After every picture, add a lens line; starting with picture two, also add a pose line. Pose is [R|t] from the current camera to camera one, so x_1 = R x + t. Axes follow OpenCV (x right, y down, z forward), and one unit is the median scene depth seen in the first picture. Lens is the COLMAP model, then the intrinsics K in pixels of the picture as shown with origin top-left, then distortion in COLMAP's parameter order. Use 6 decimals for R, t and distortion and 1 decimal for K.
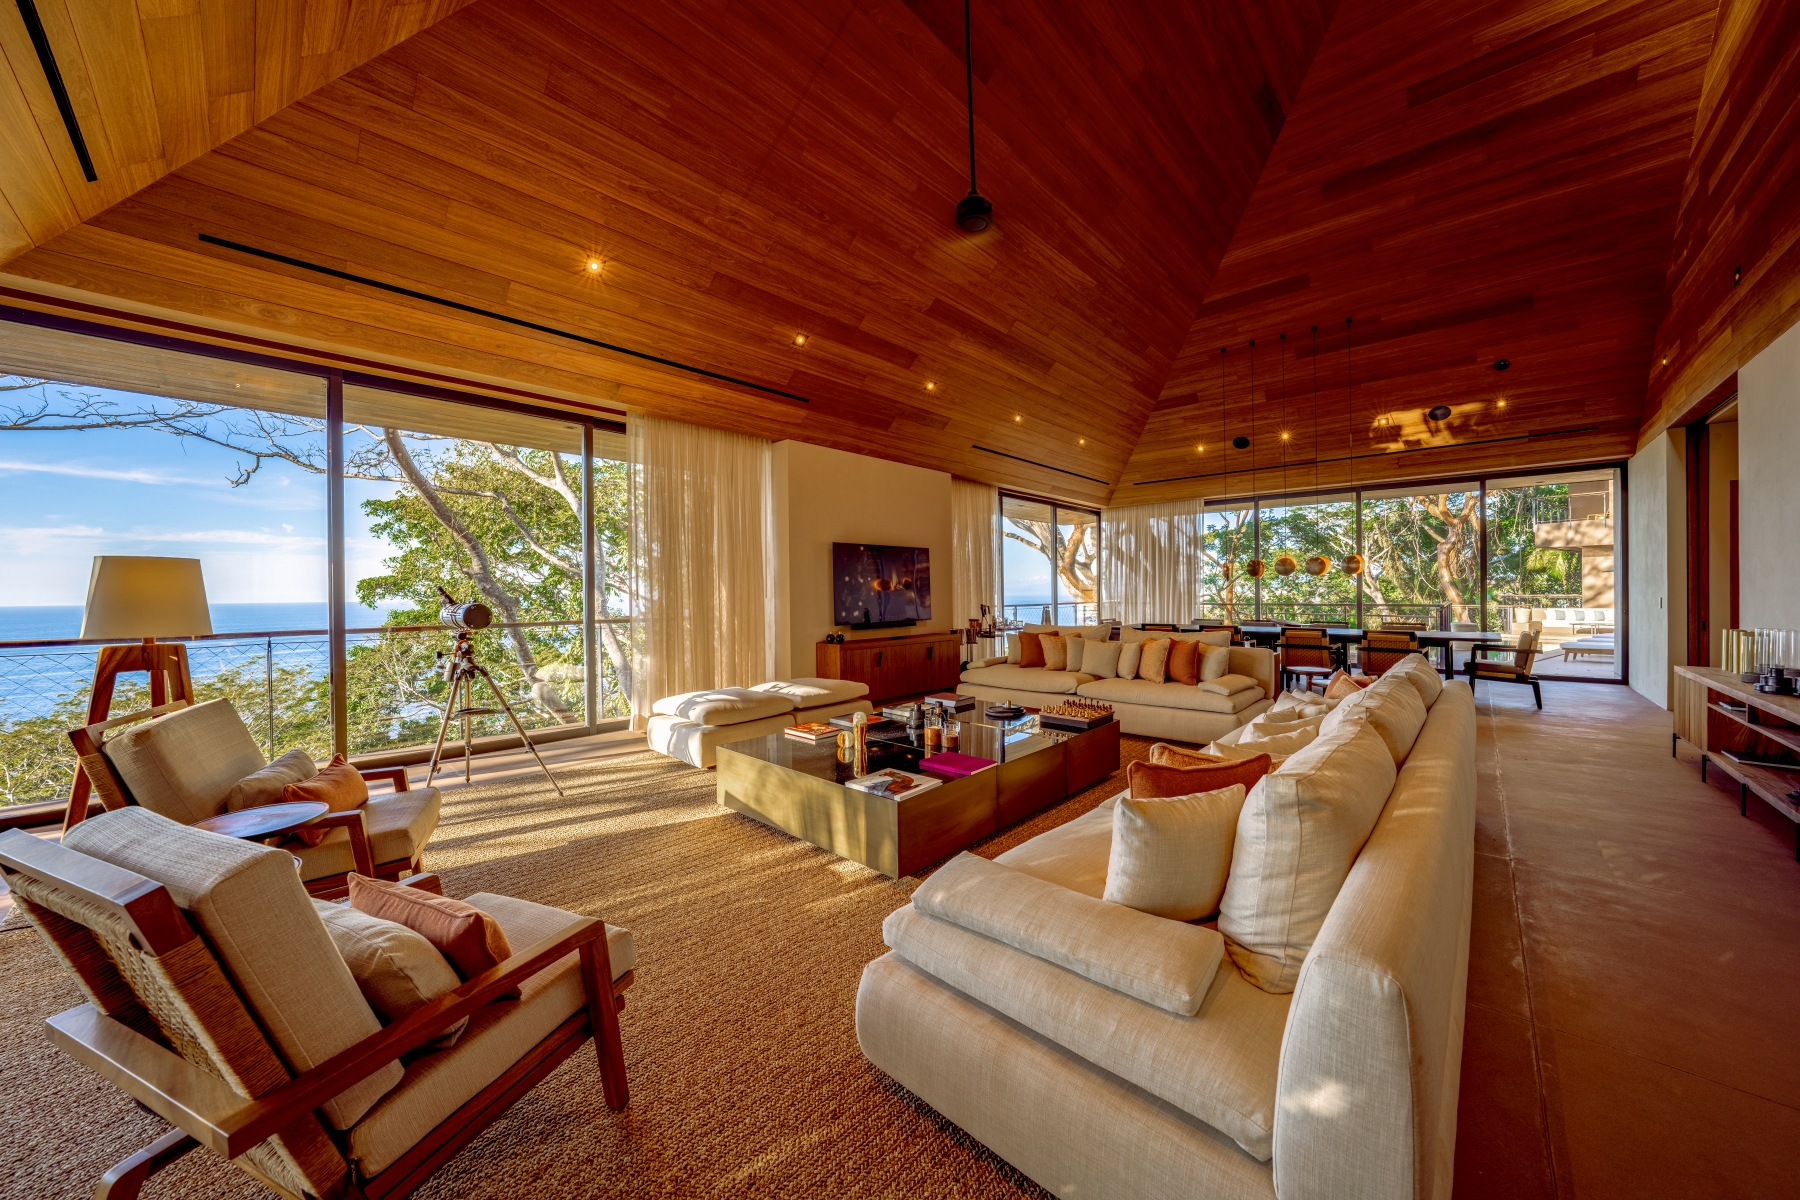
lens RADIAL K [[654.6, 0, 900.0], [0, 654.6, 600.0], [0, 0, 1]] dist [0.000751, 0.000034]
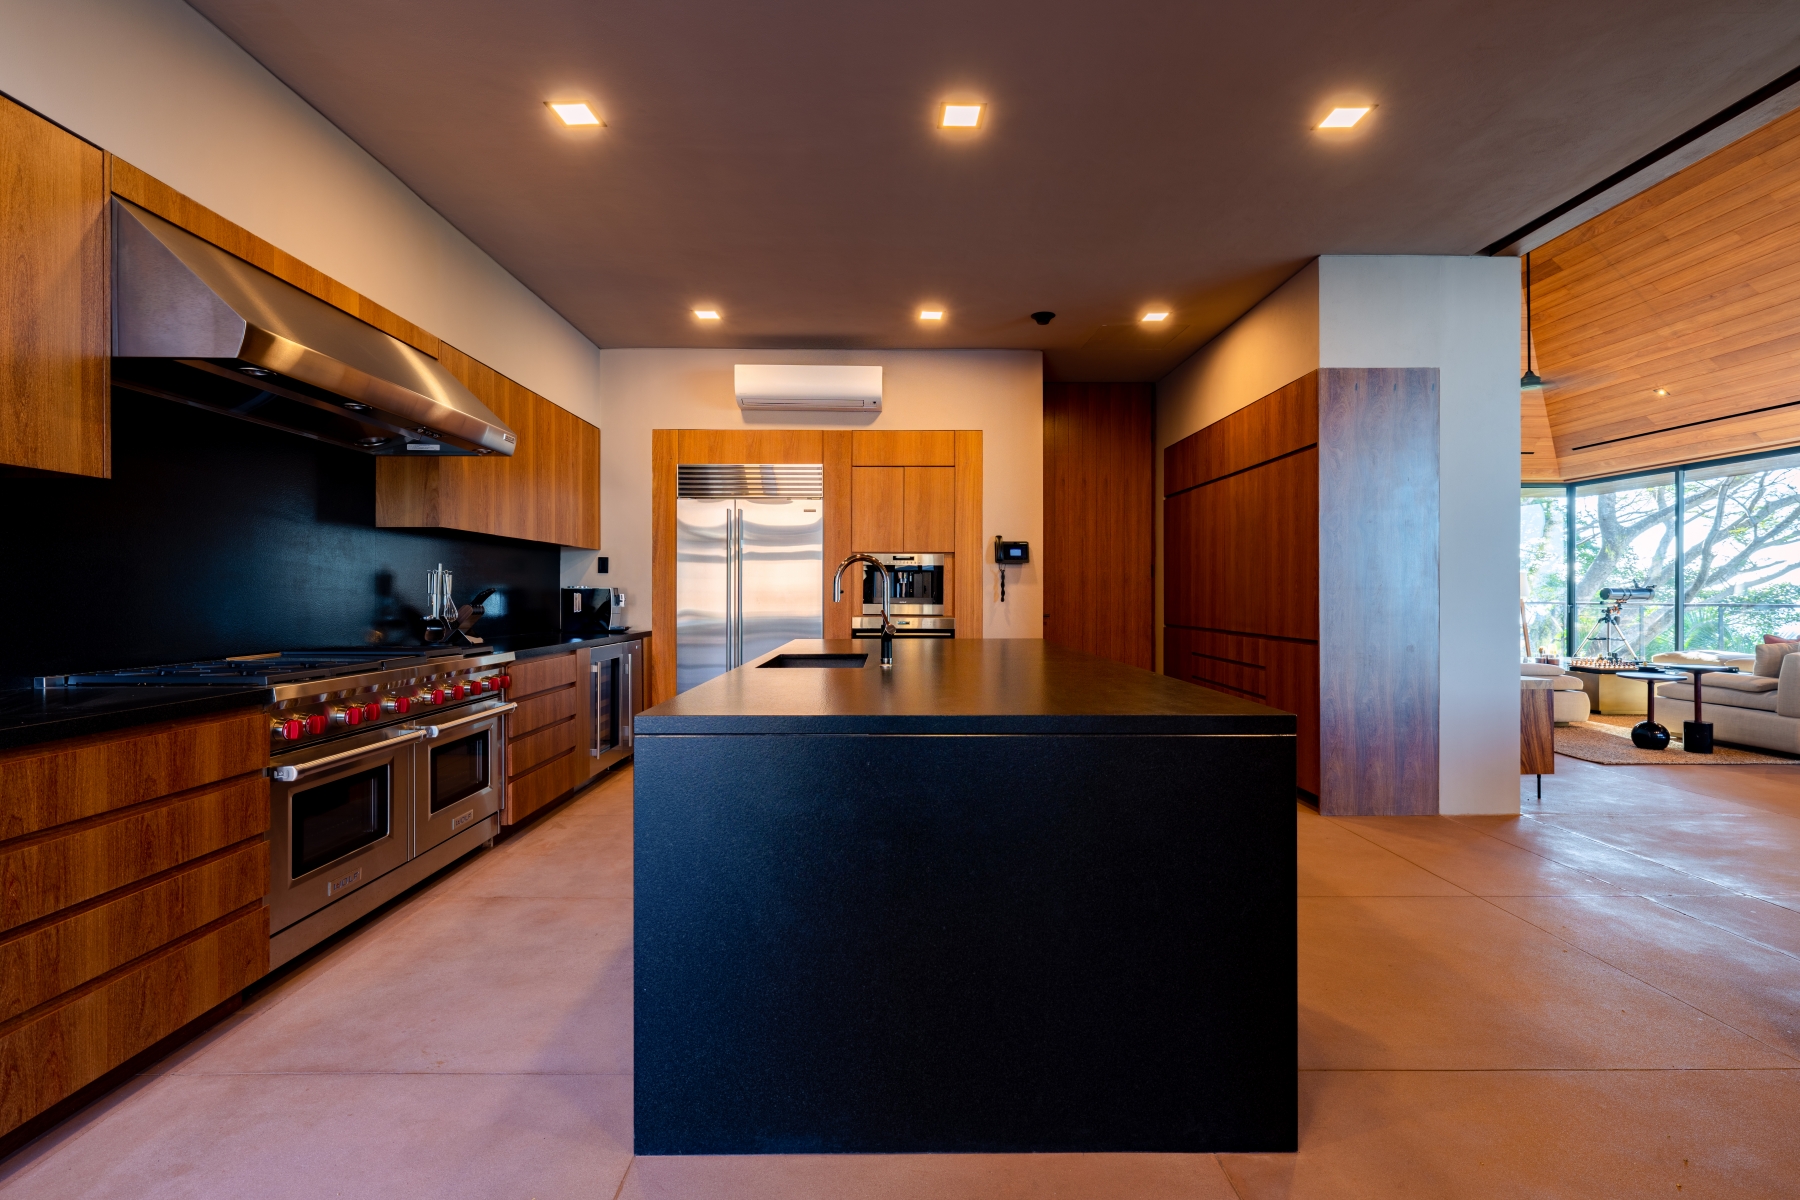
lens RADIAL K [[829.9, 0, 901.2], [0, 829.9, 591.0], [0, 0, 1]] dist [-0.000042, 0.000011]
pose [[-0.740119, 0.012156, -0.672366, 2.482228], [0.002576, 0.999881, 0.015242, -0.028263], [0.672471, 0.009549, -0.740062, 1.277586]]
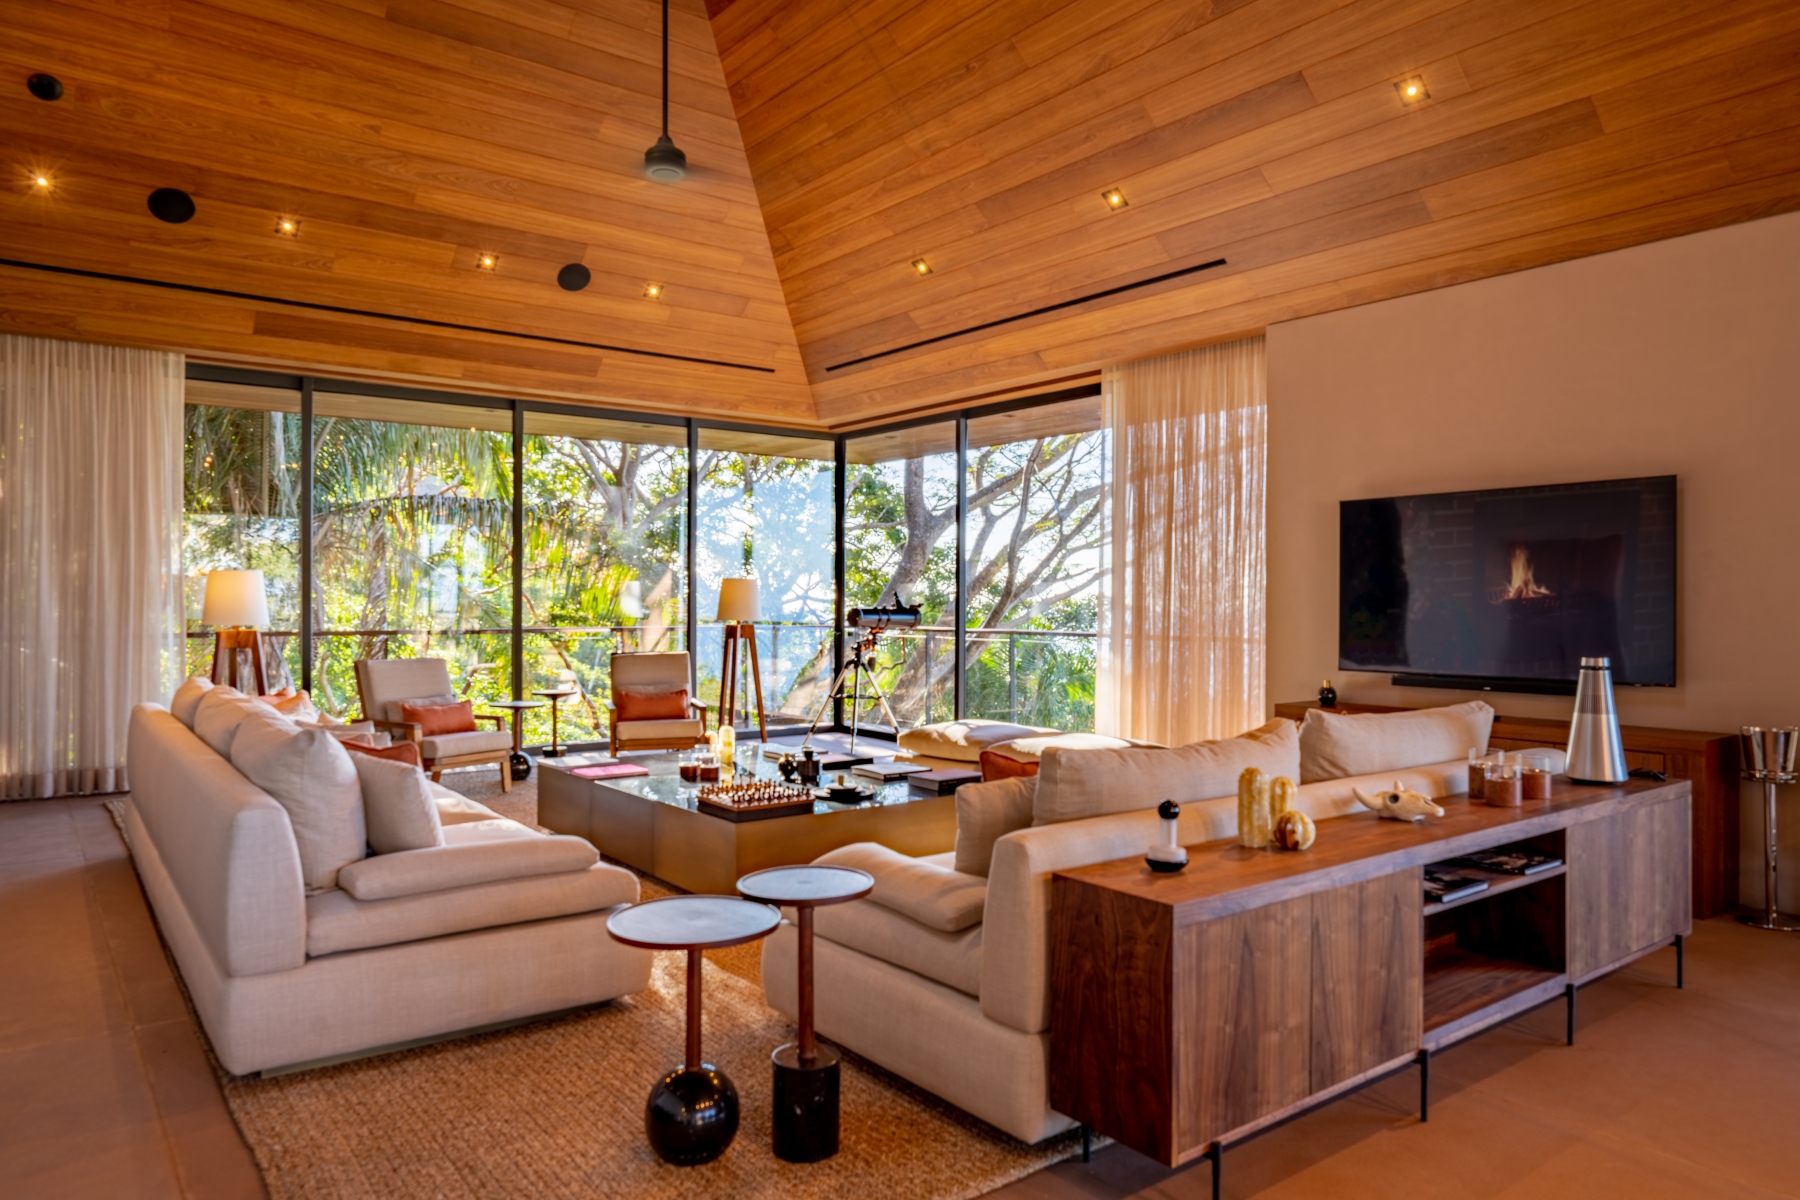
lens RADIAL K [[1190.7, 0, 900.0], [0, 1190.7, 600.0], [0, 0, 1]] dist [-0.003345, -0.000374]
pose [[-0.187199, 0.012142, -0.982247, 1.299599], [-0.010564, 0.999841, 0.014373, -0.037328], [0.982265, 0.013067, -0.187041, 1.311174]]
